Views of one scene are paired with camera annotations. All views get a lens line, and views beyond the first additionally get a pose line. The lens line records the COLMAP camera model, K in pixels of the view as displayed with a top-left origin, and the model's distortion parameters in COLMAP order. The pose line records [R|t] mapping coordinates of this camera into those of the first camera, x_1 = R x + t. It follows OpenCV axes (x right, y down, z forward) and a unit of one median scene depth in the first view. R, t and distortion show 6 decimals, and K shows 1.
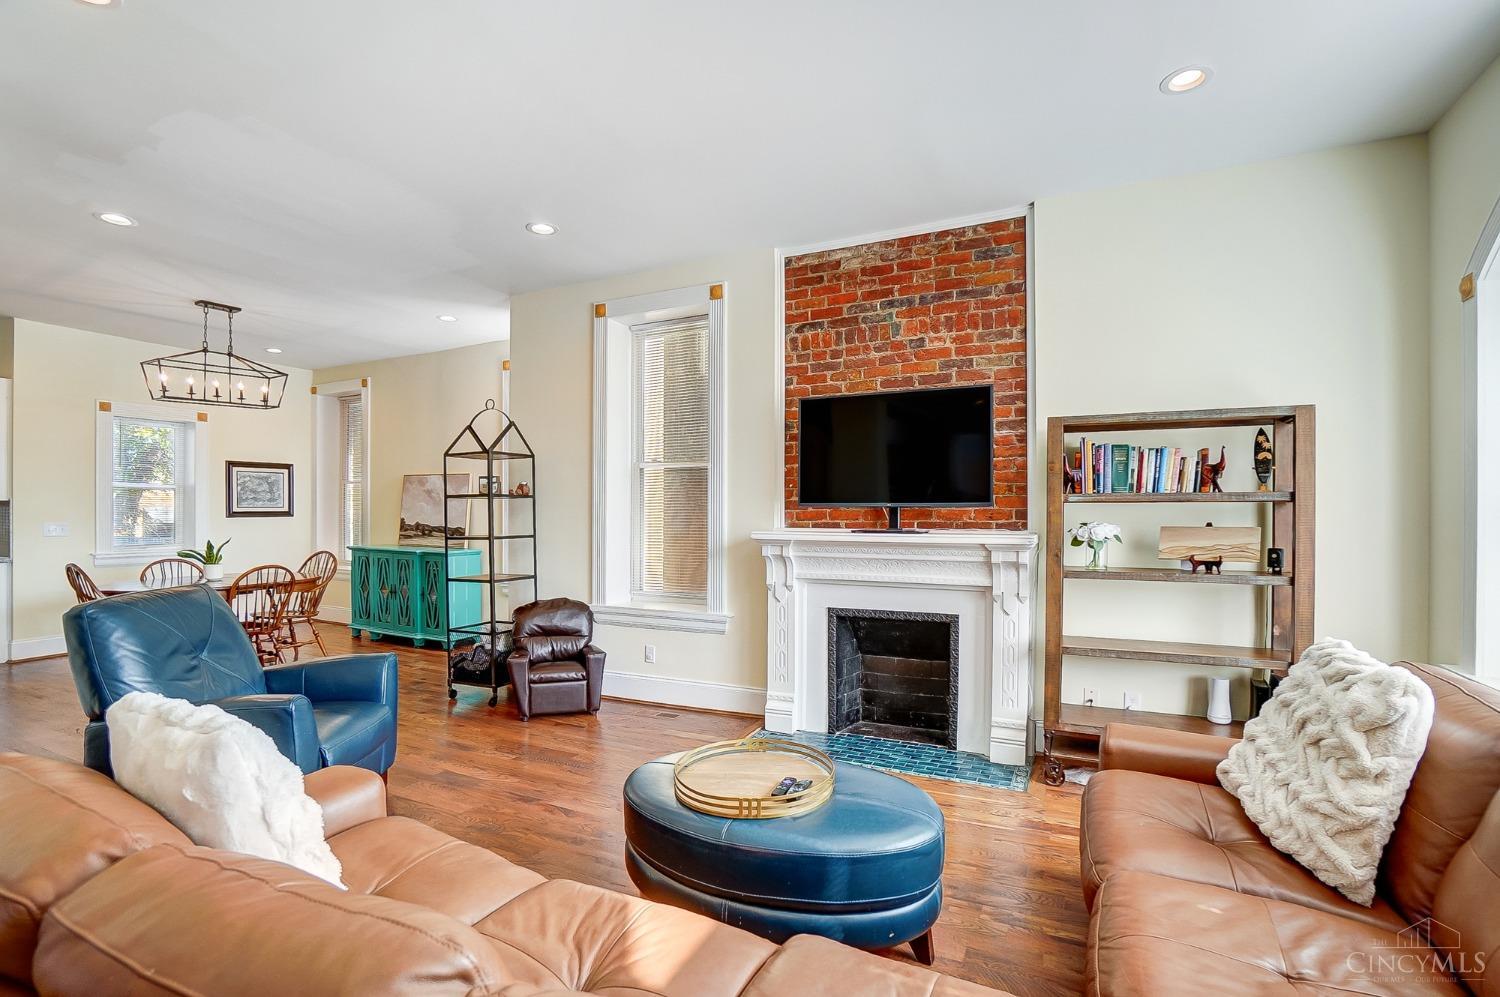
lens RADIAL K [[669.1, 0, 750.2], [0, 669.1, 515.0], [0, 0, 1]] dist [-0.038045, 0.011337]
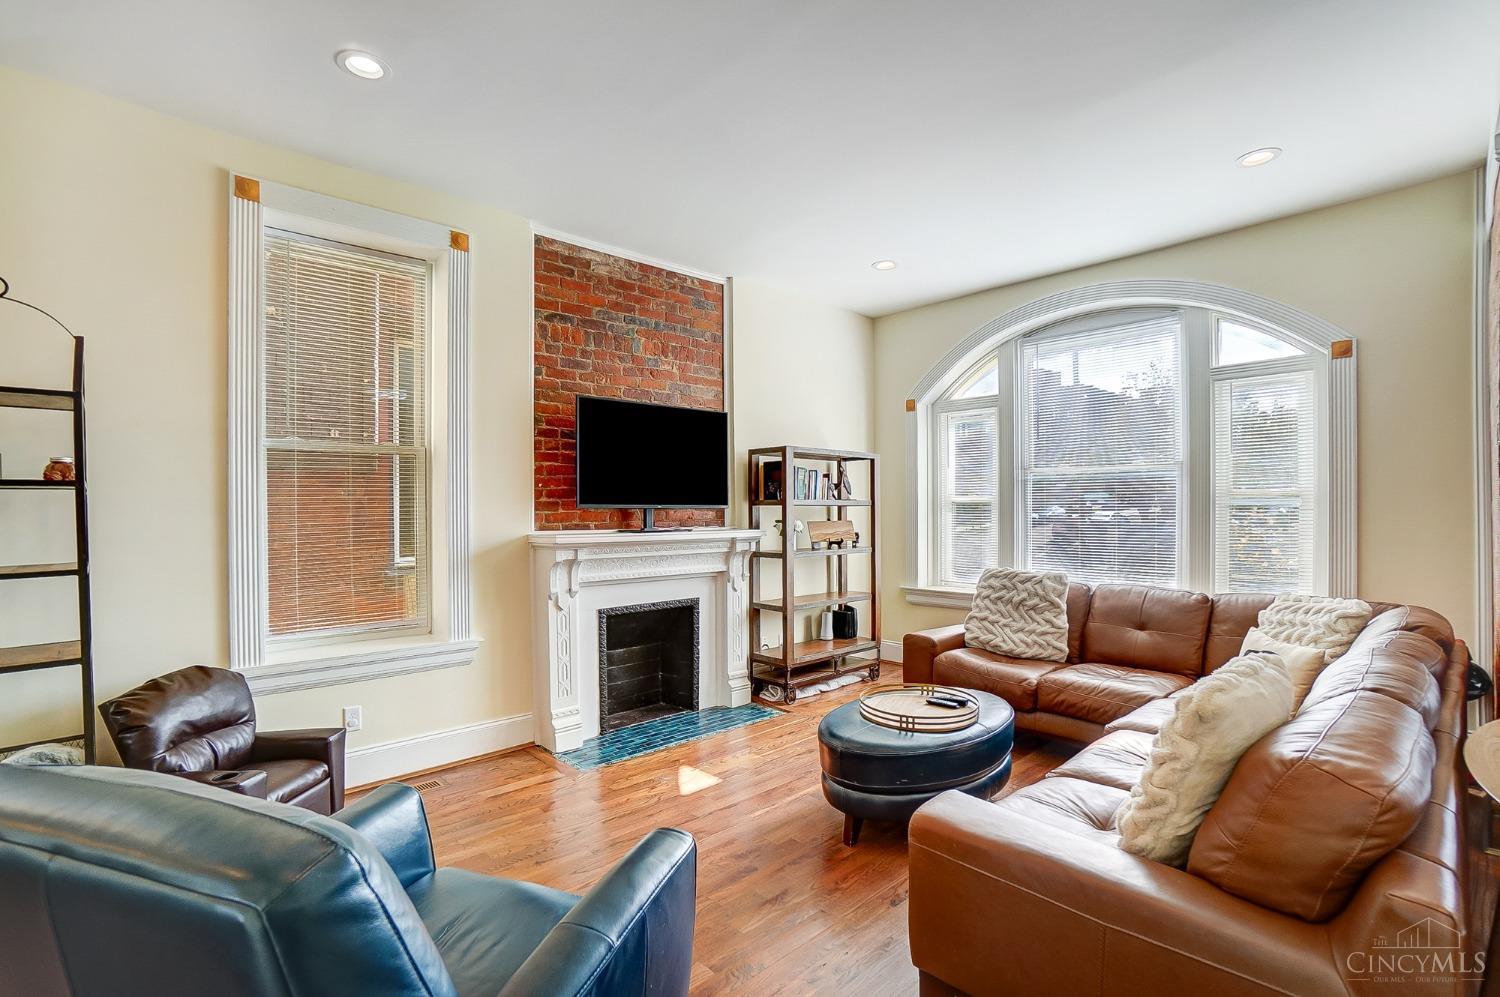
lens RADIAL K [[669.1, 0, 749.6], [0, 669.1, 512.8], [0, 0, 1]] dist [-0.038045, 0.011337]
pose [[0.400624, -0.005196, 0.916228, -0.707565], [0.009557, 0.999953, 0.001492, -0.004782], [-0.916193, 0.008159, 0.400655, 0.397612]]
